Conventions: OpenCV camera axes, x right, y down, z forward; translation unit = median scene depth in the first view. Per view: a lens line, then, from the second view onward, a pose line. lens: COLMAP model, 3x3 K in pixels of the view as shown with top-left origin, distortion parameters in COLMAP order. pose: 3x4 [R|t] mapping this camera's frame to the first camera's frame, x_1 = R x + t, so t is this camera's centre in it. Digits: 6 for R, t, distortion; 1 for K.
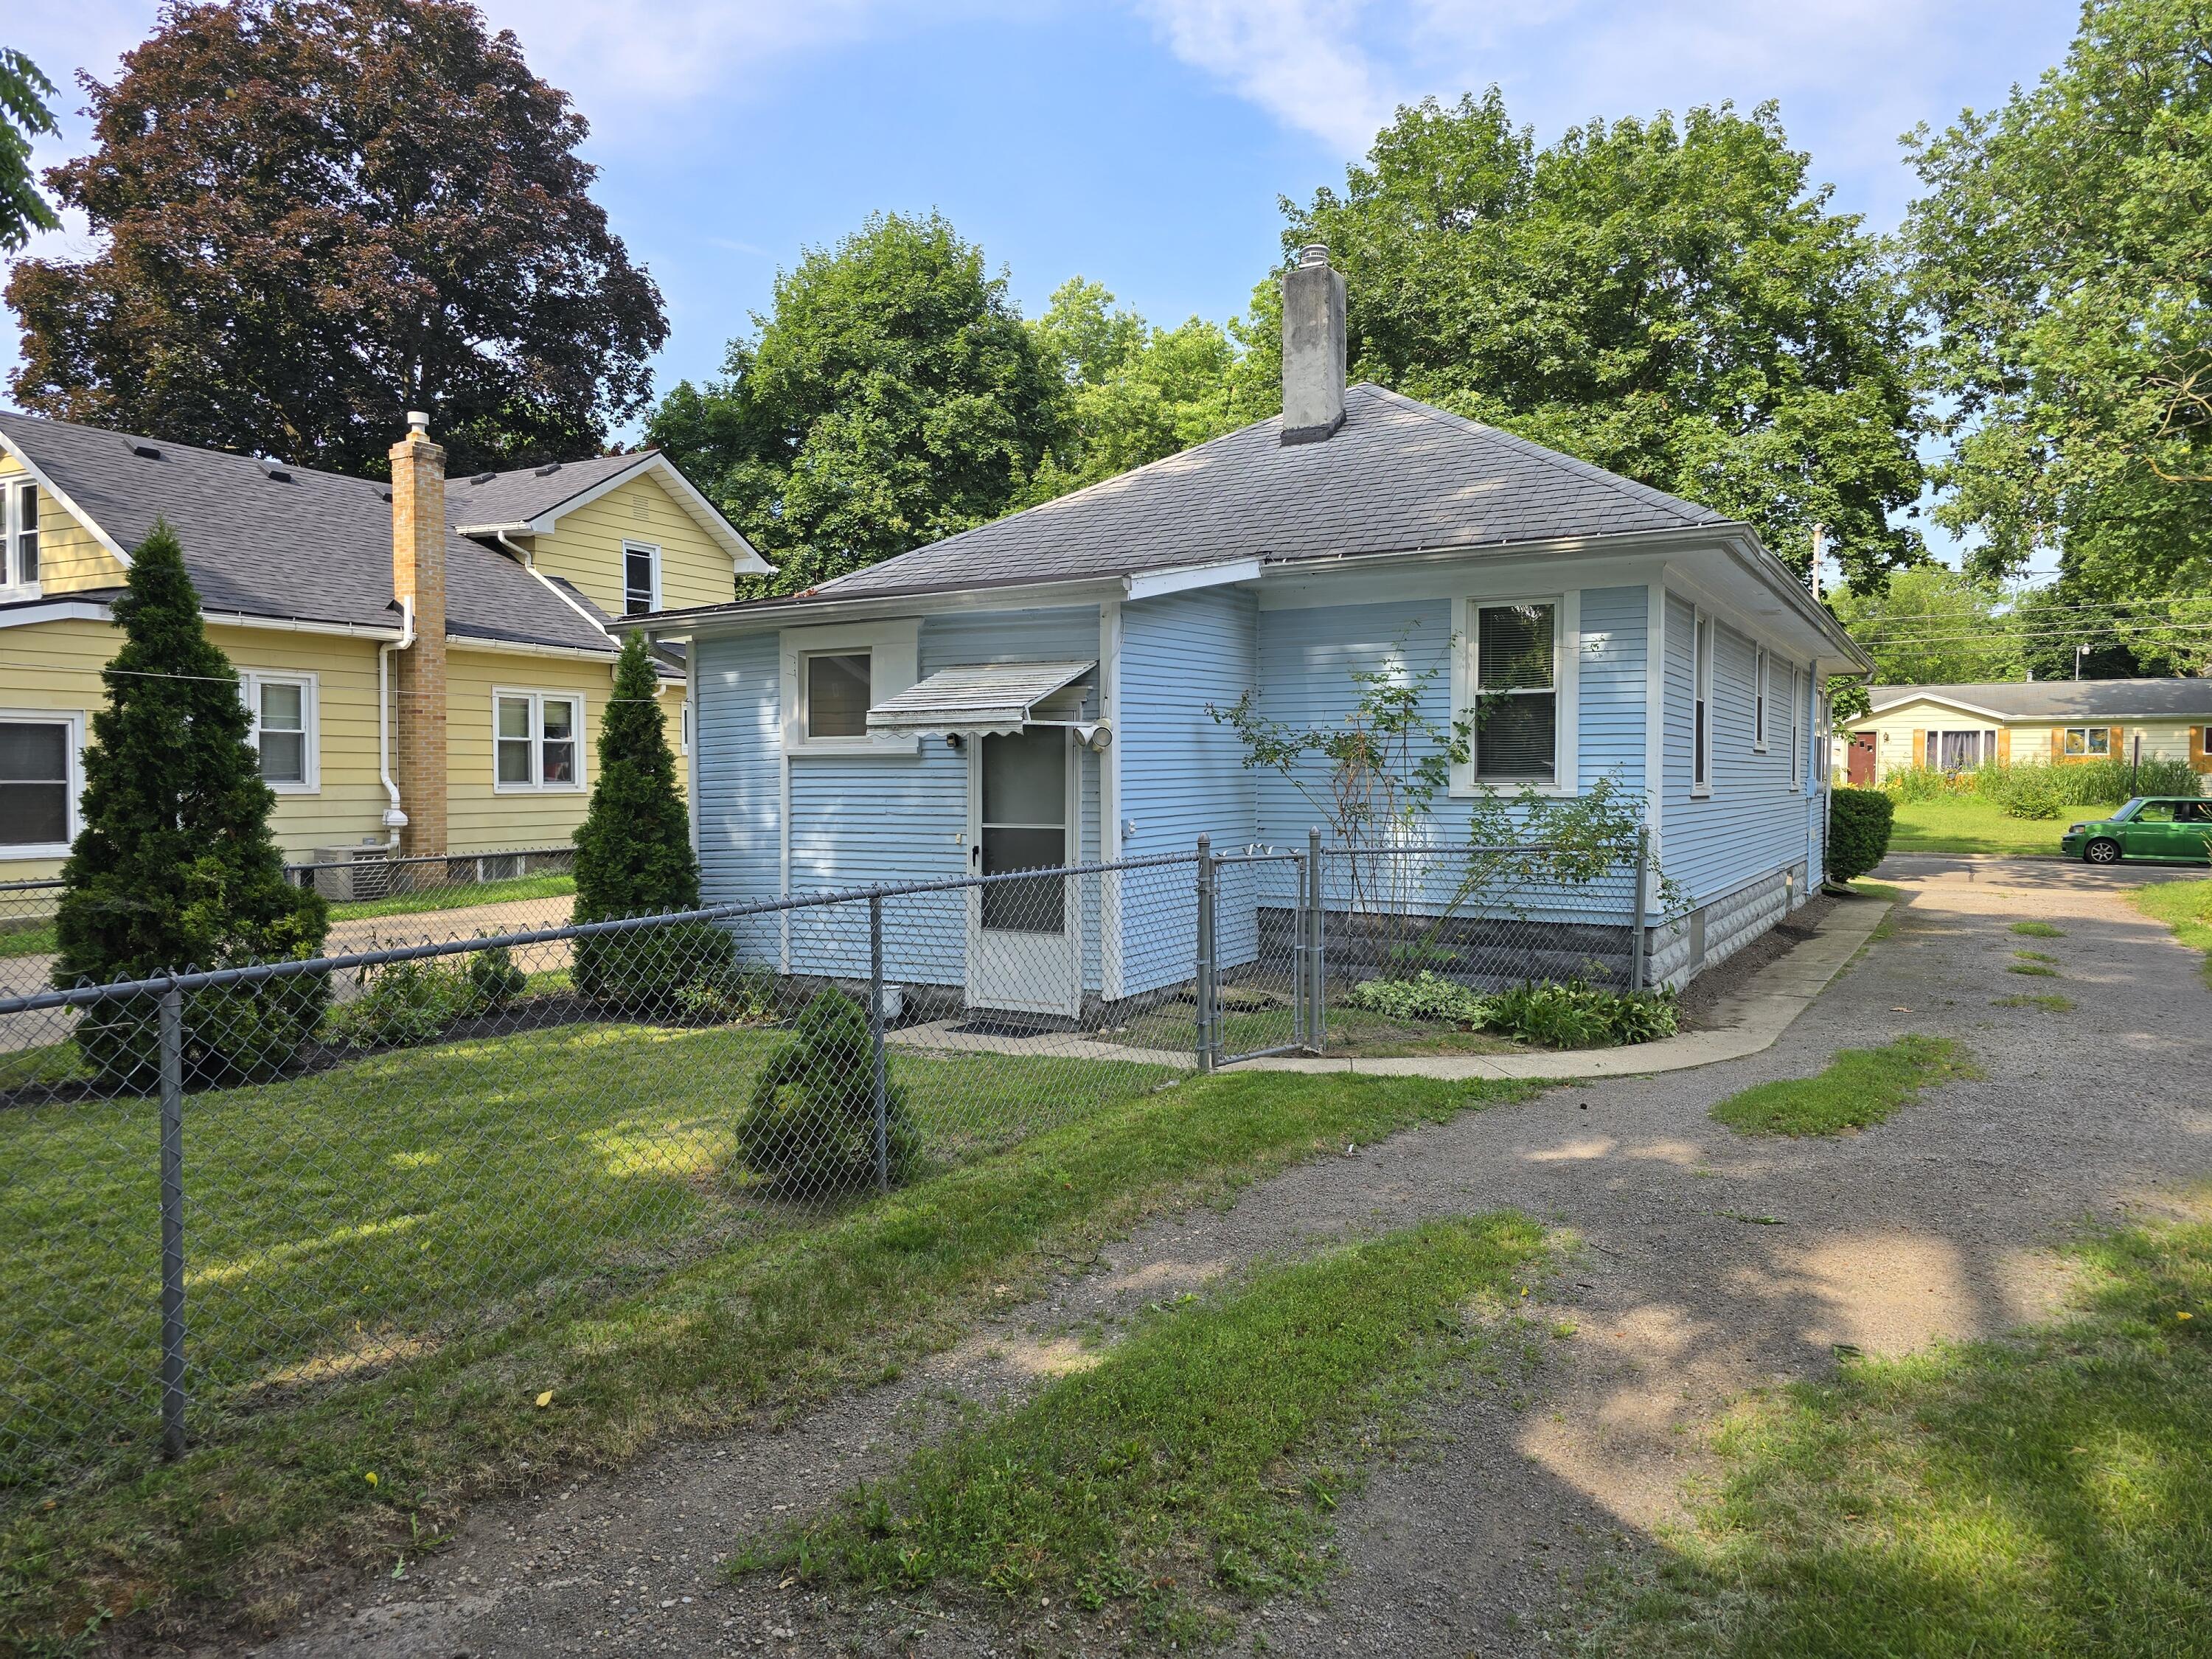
lens RADIAL K [[1472.2, 0, 1142.5], [0, 1472.2, 823.2], [0, 0, 1]] dist [0.039022, -0.032233]
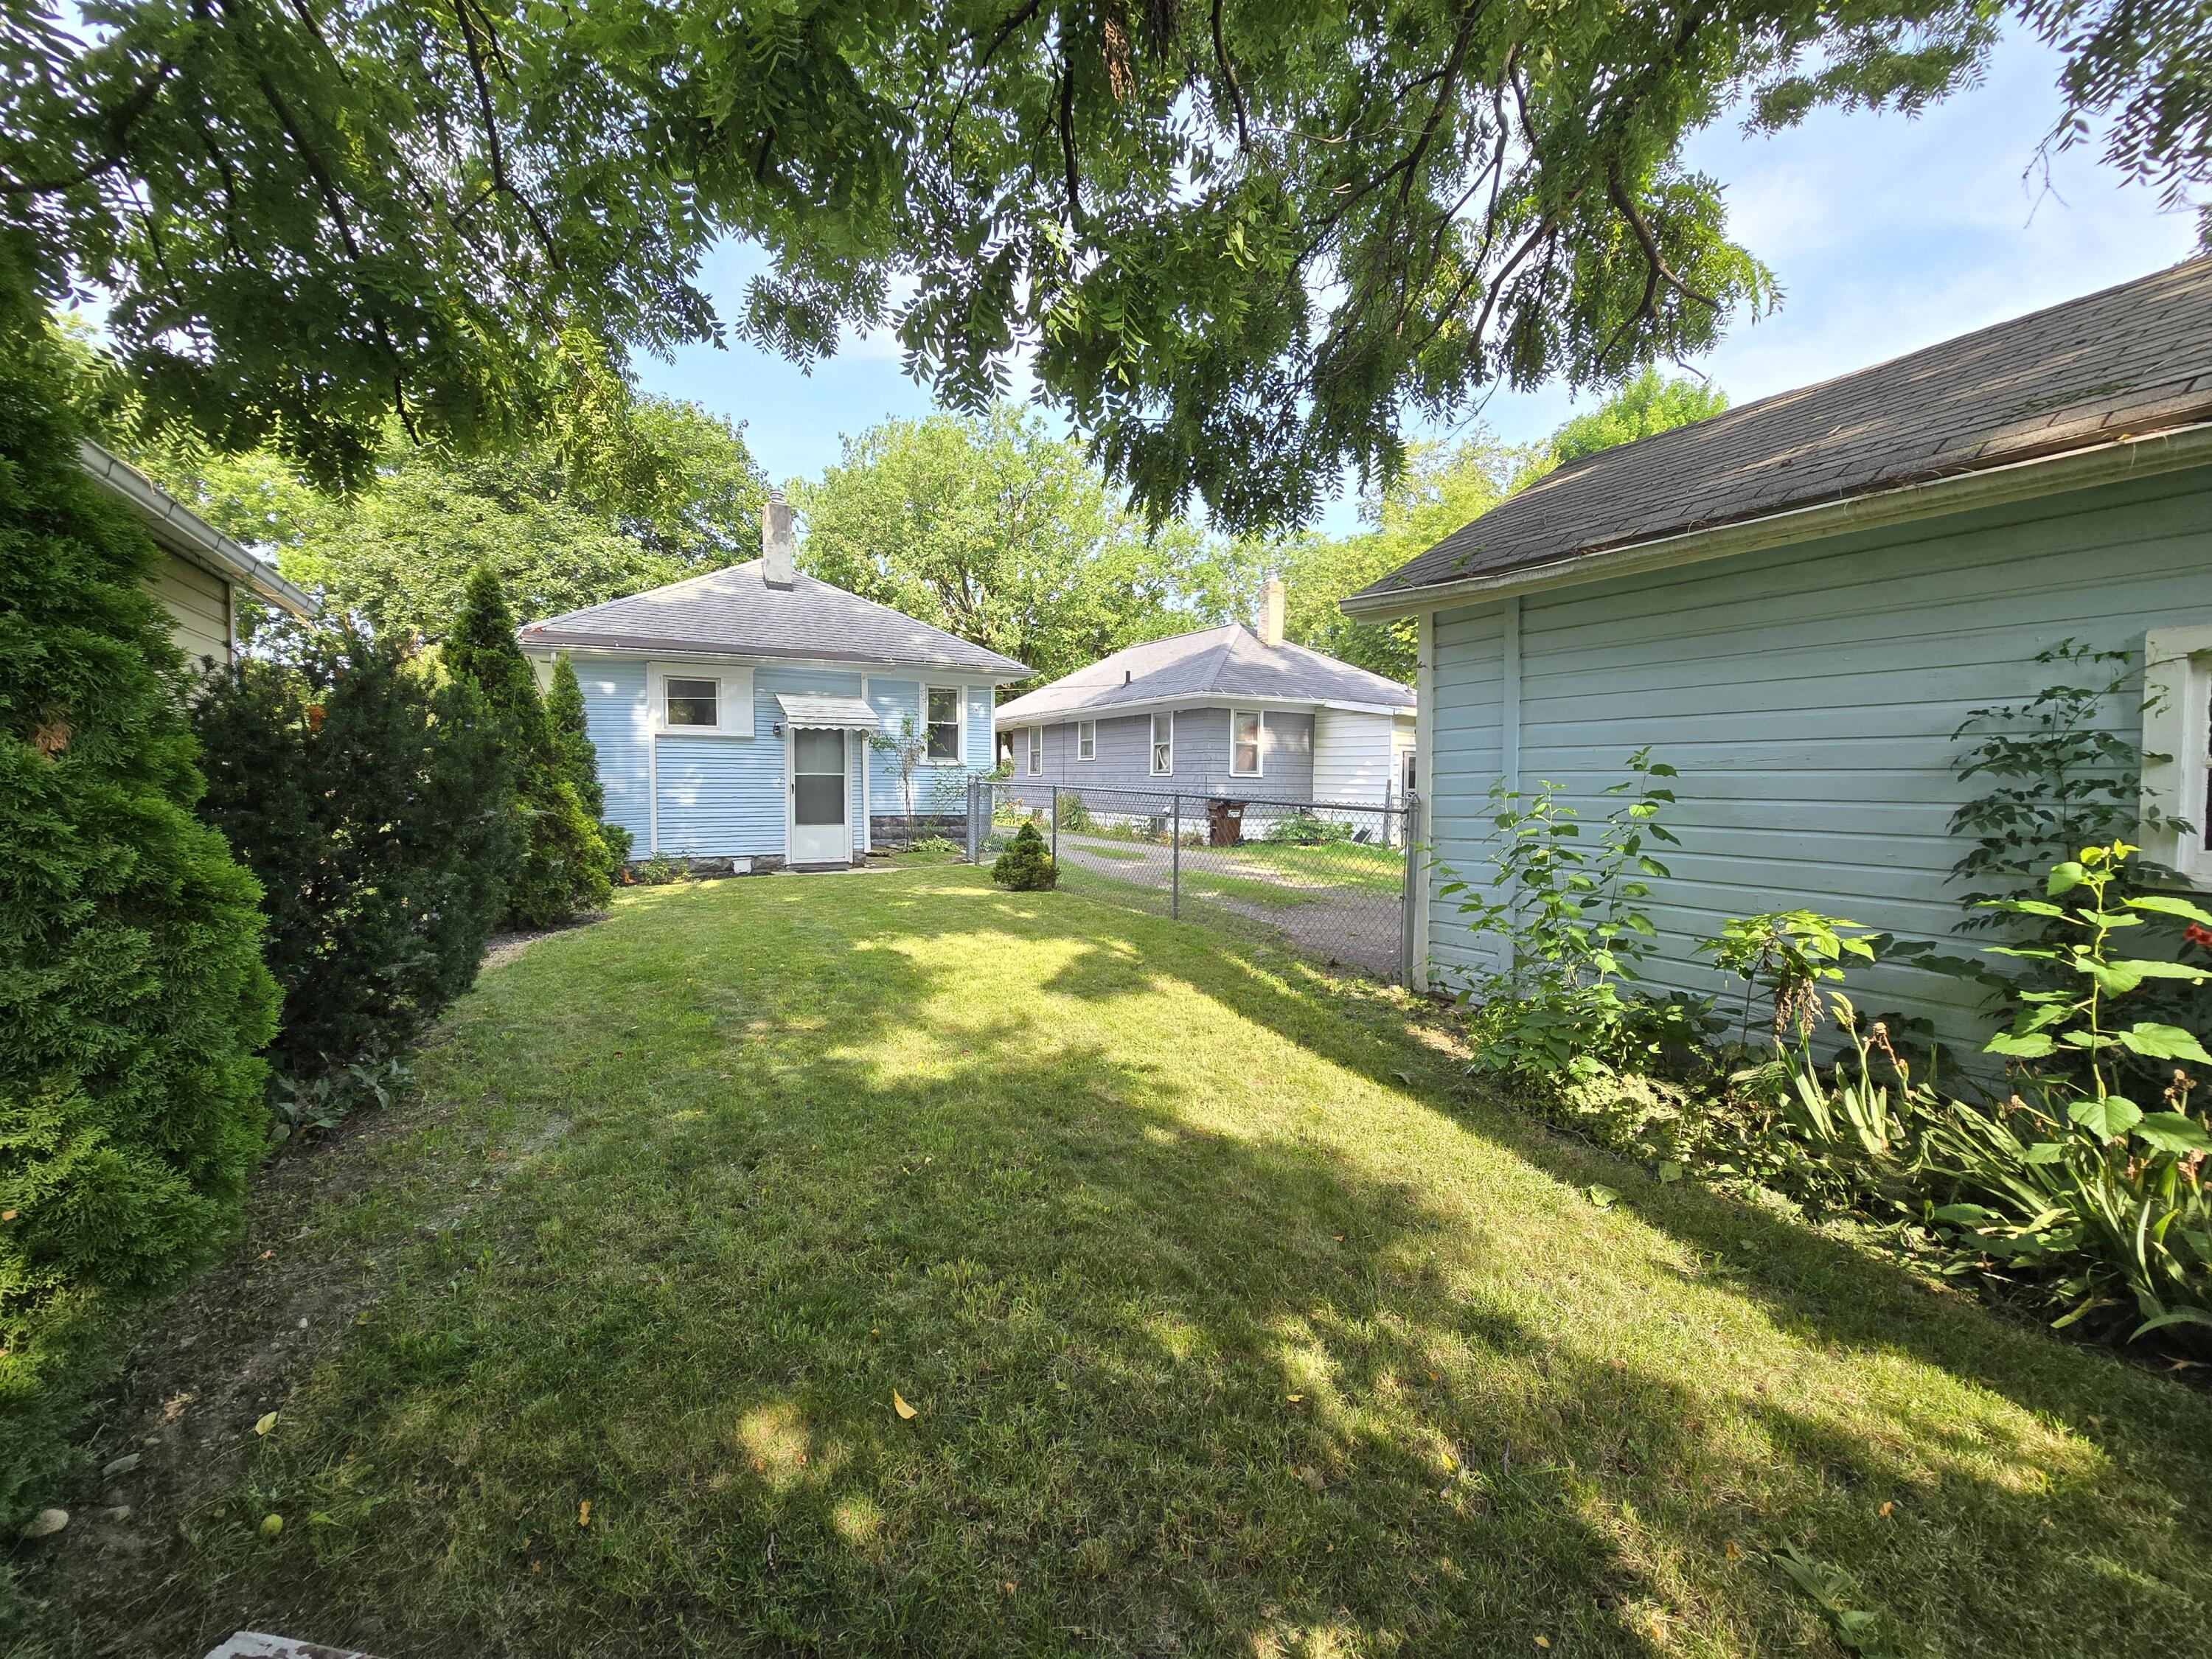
lens RADIAL K [[910.6, 0, 1106.0], [0, 910.6, 829.5], [0, 0, 1]] dist [-0.000858, -0.000020]
pose [[0.509827, -0.043299, 0.859186, -0.929337], [0.016073, 0.999038, 0.040809, 0.031479], [-0.860127, -0.006996, 0.510033, -0.022280]]
